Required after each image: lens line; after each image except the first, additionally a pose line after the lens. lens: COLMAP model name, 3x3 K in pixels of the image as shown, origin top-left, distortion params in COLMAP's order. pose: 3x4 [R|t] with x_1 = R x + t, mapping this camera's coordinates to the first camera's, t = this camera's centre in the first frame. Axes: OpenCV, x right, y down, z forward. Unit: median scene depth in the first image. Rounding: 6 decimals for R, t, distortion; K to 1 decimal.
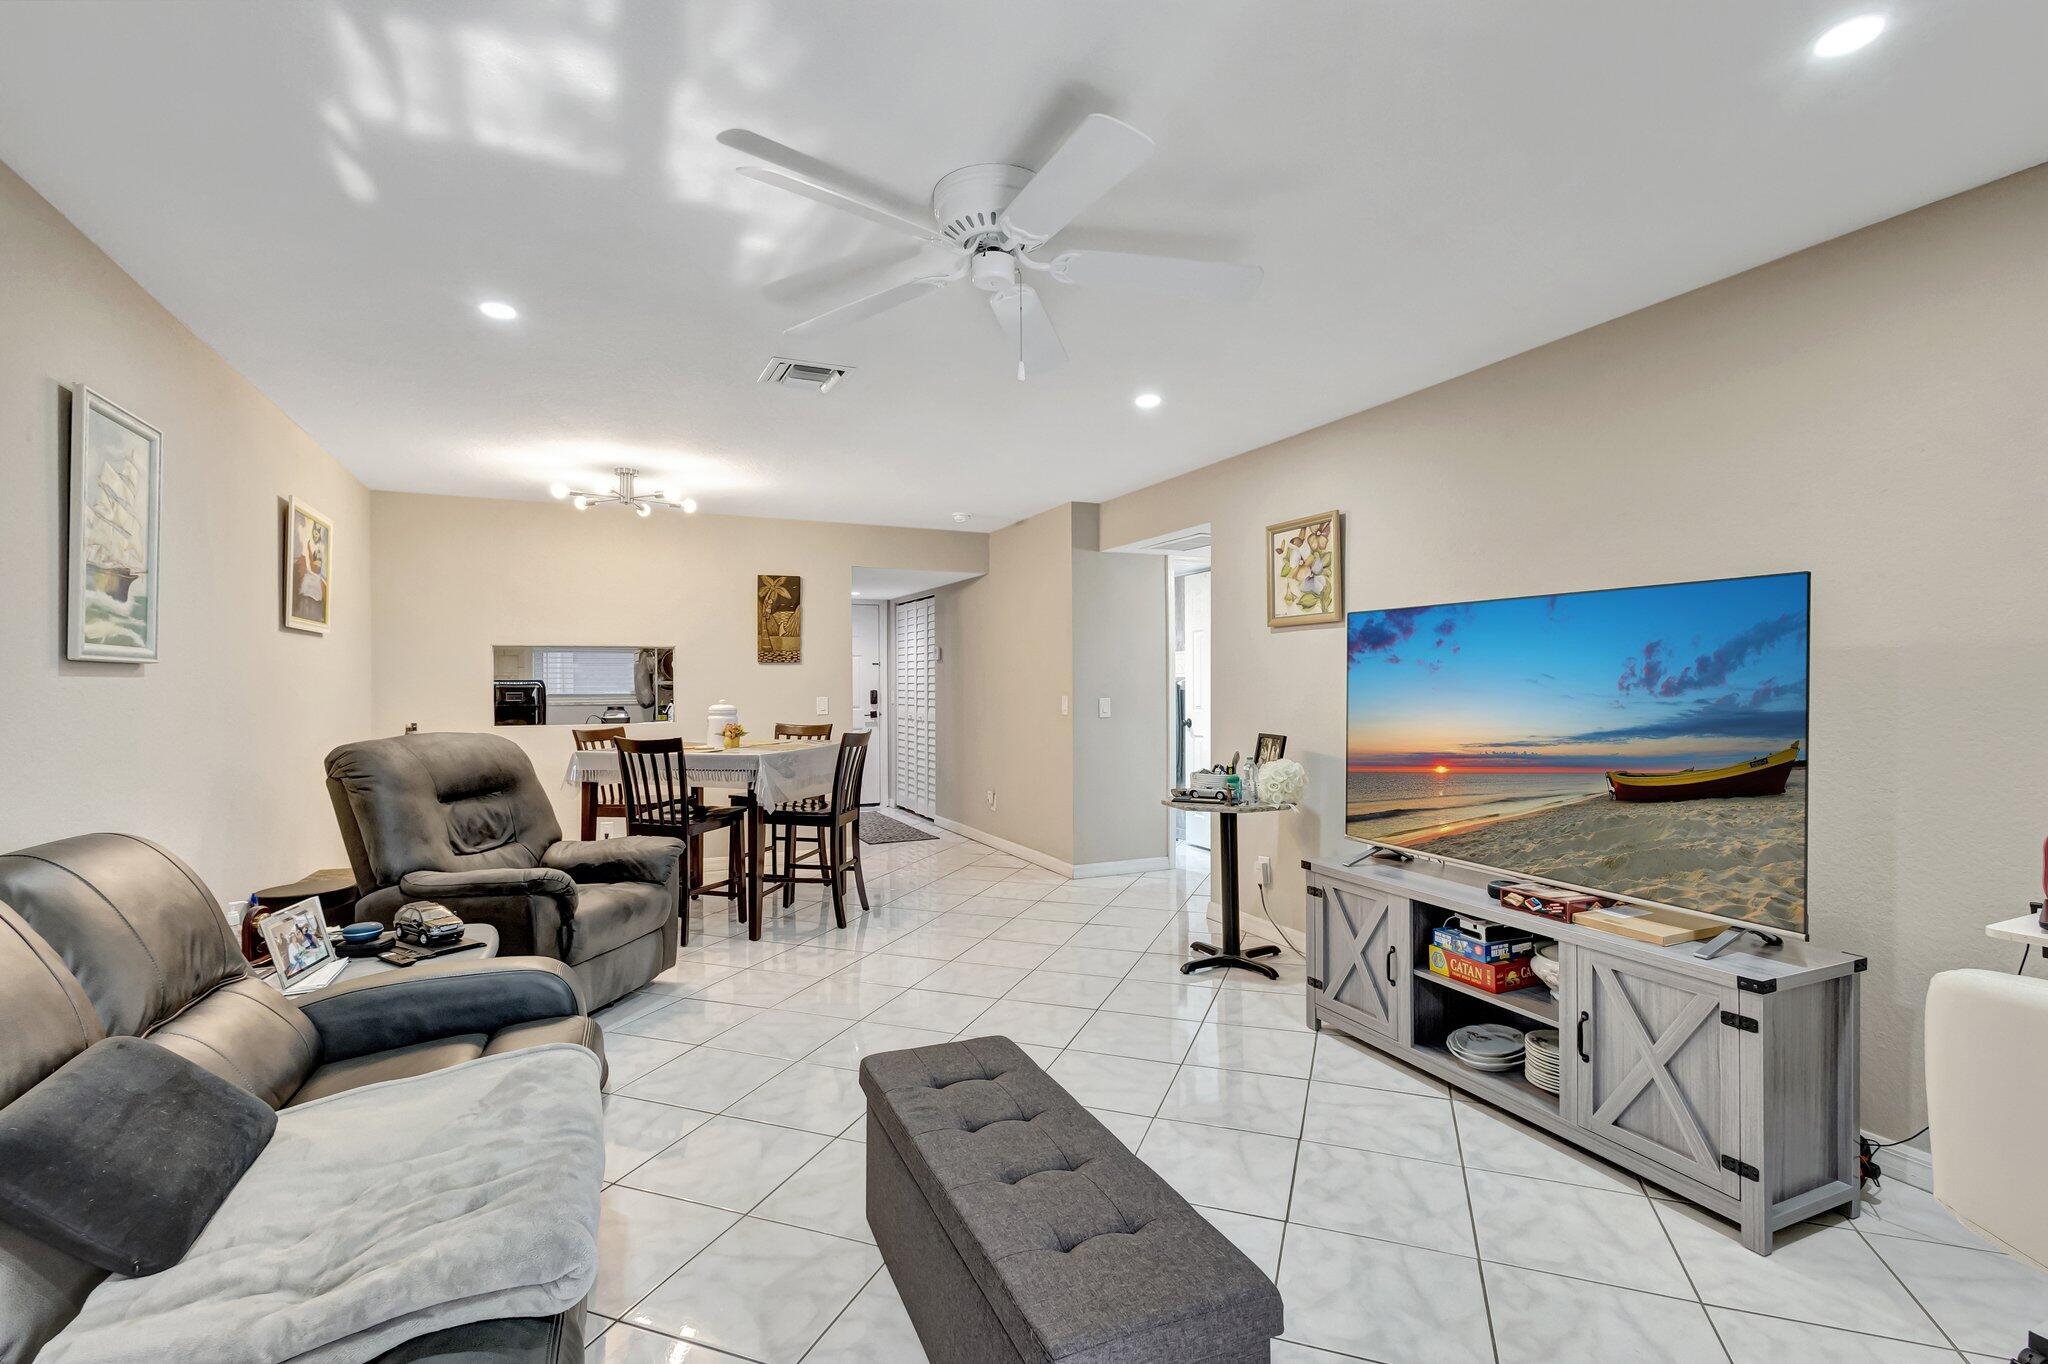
lens RADIAL K [[935.8, 0, 1022.6], [0, 935.8, 685.0], [0, 0, 1]] dist [-0.004477, 0.000462]
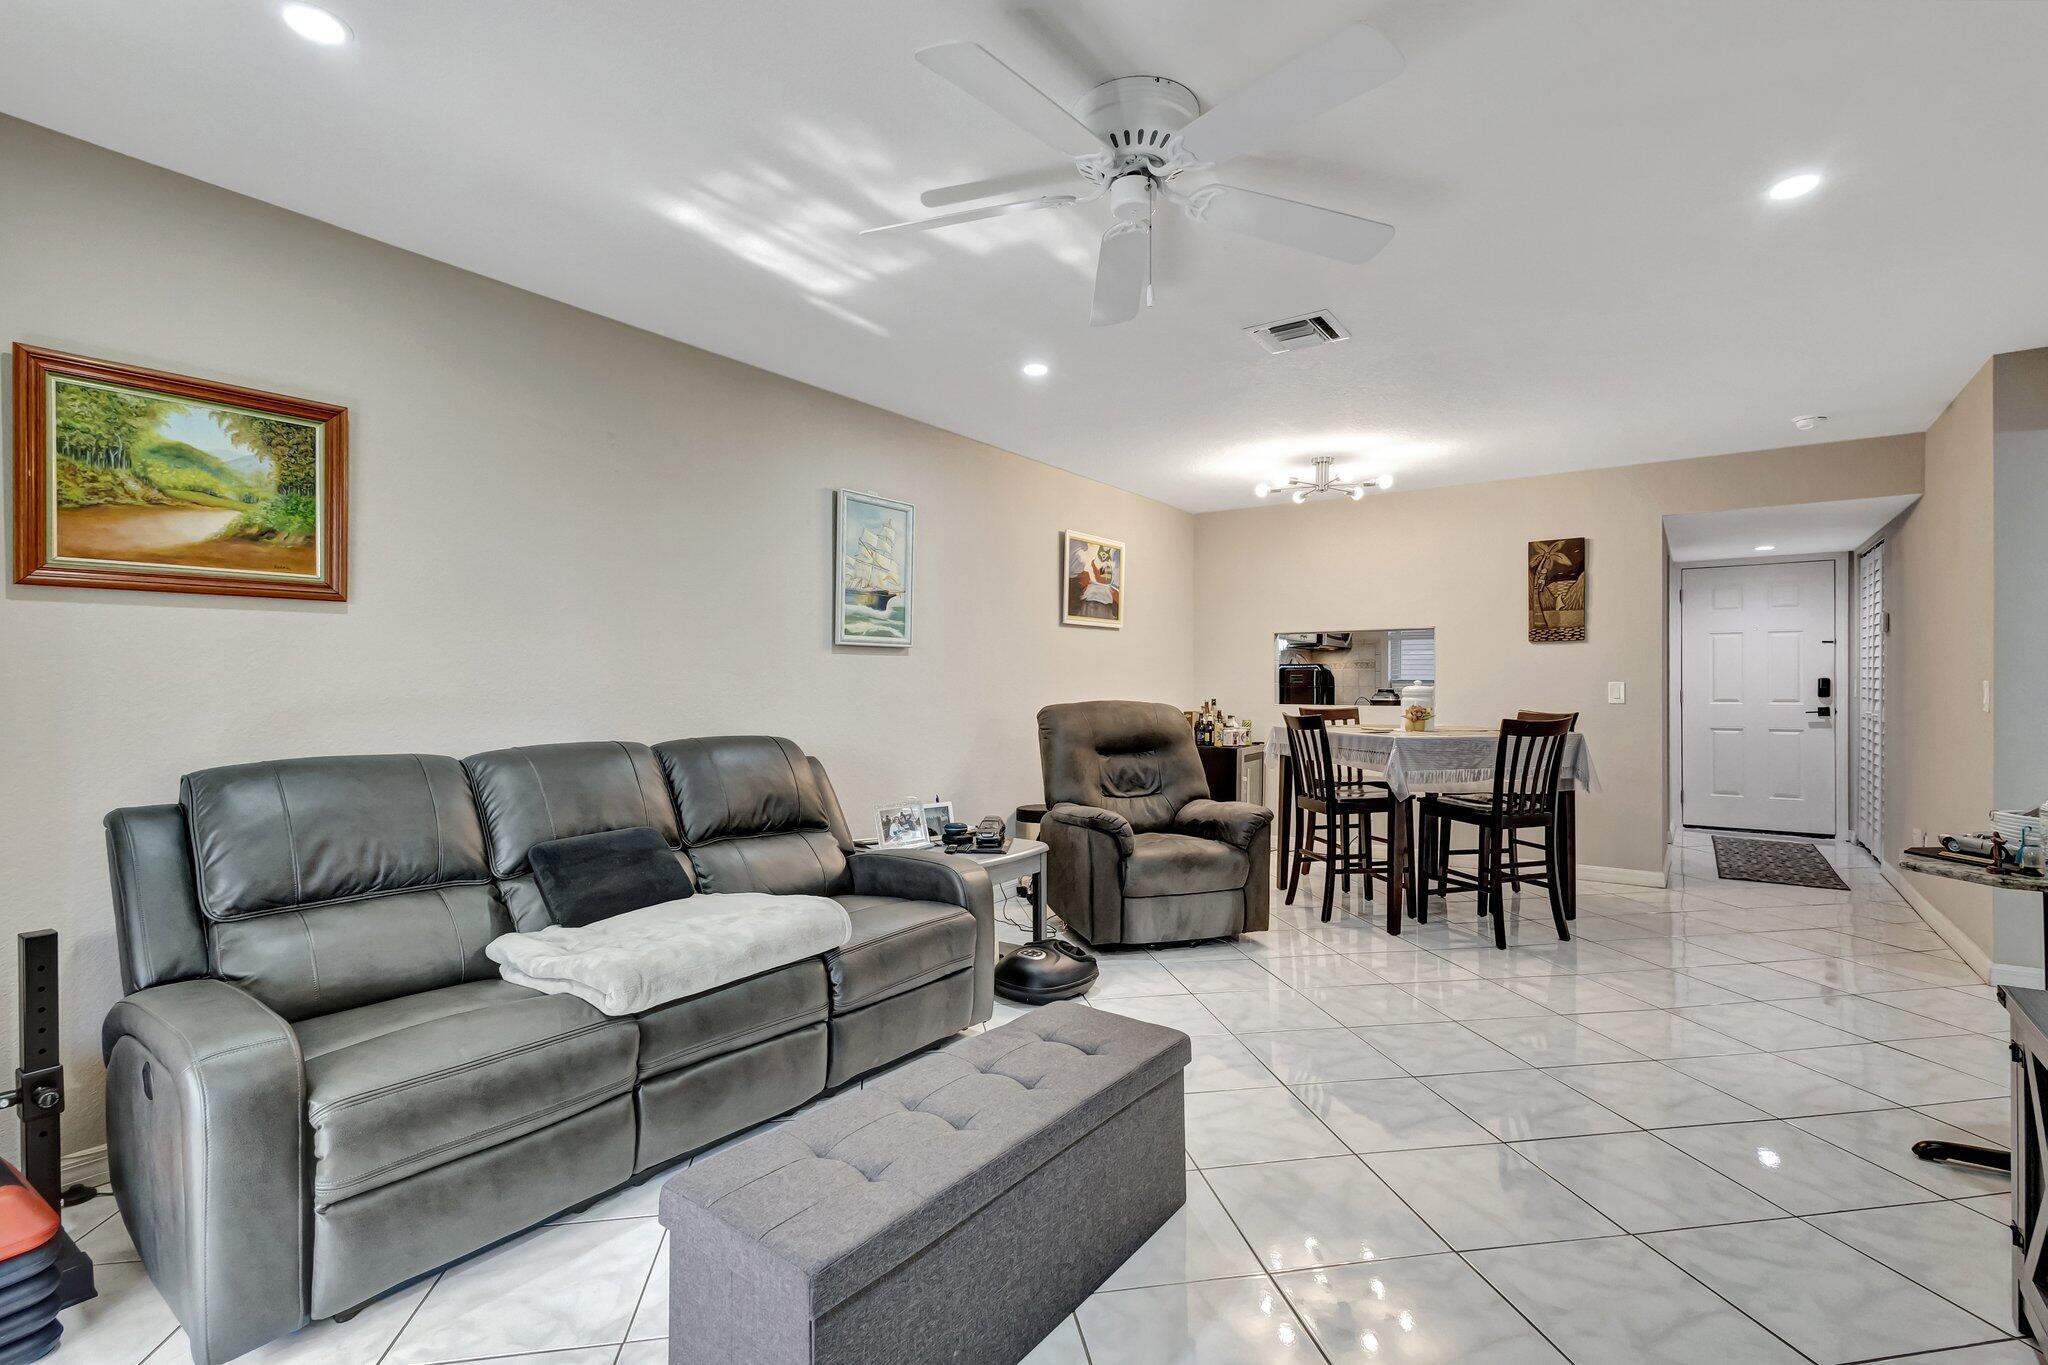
lens RADIAL K [[935.8, 0, 1019.9], [0, 935.8, 675.0], [0, 0, 1]] dist [-0.004477, 0.000462]
pose [[0.493815, -0.000434, -0.869567, 0.357857], [-0.004381, 0.999986, -0.002987, 0.017704], [0.869556, 0.005284, 0.493806, 0.218143]]
